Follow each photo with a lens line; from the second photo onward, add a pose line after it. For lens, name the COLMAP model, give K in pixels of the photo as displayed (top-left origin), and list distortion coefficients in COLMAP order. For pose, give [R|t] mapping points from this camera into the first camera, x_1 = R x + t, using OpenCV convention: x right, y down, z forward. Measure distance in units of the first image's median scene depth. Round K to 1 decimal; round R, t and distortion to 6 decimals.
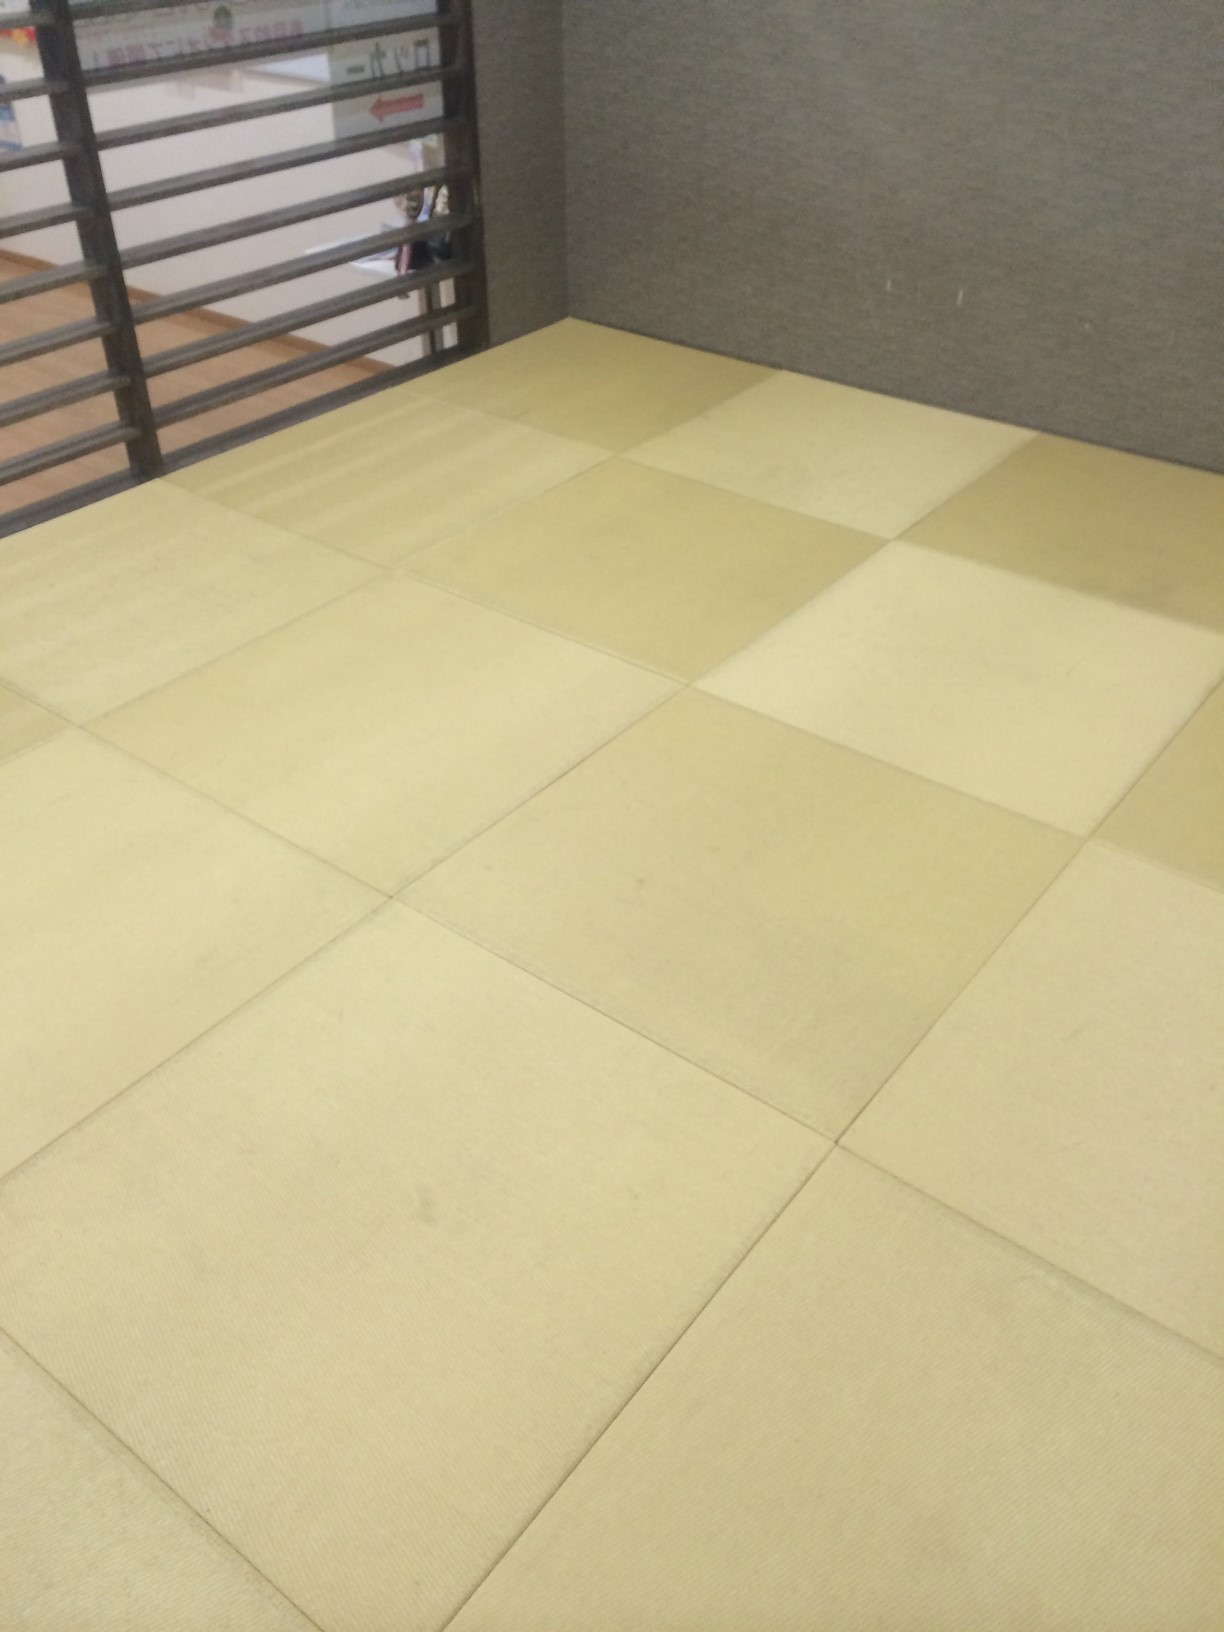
lens RADIAL K [[1428.5, 0, 612.0], [0, 1428.5, 816.0], [0, 0, 1]] dist [0.076034, -0.002010]
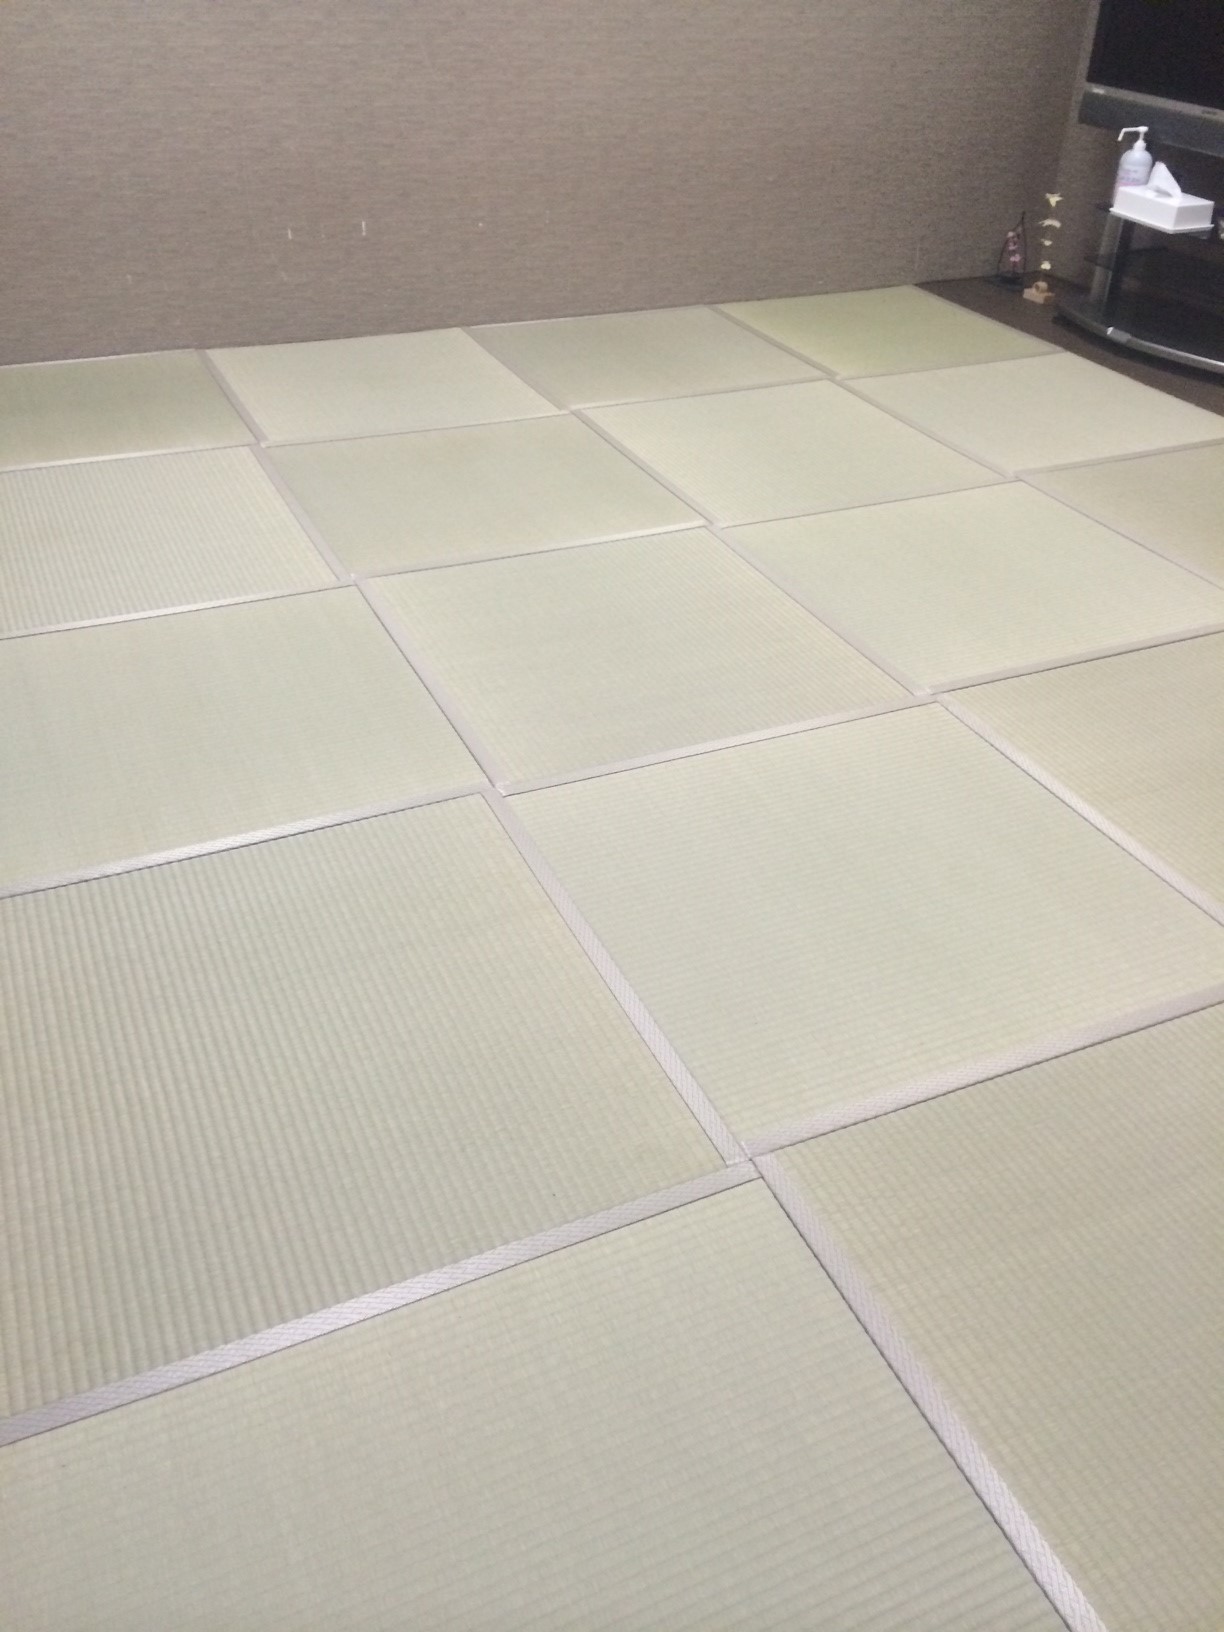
lens RADIAL K [[1428.5, 0, 612.0], [0, 1428.5, 816.0], [0, 0, 1]] dist [0.076034, -0.002010]
pose [[0.468444, -0.475687, 0.744501, -0.667541], [0.498361, 0.838088, 0.221912, -0.136101], [-0.729518, 0.267077, 0.629661, 0.298436]]
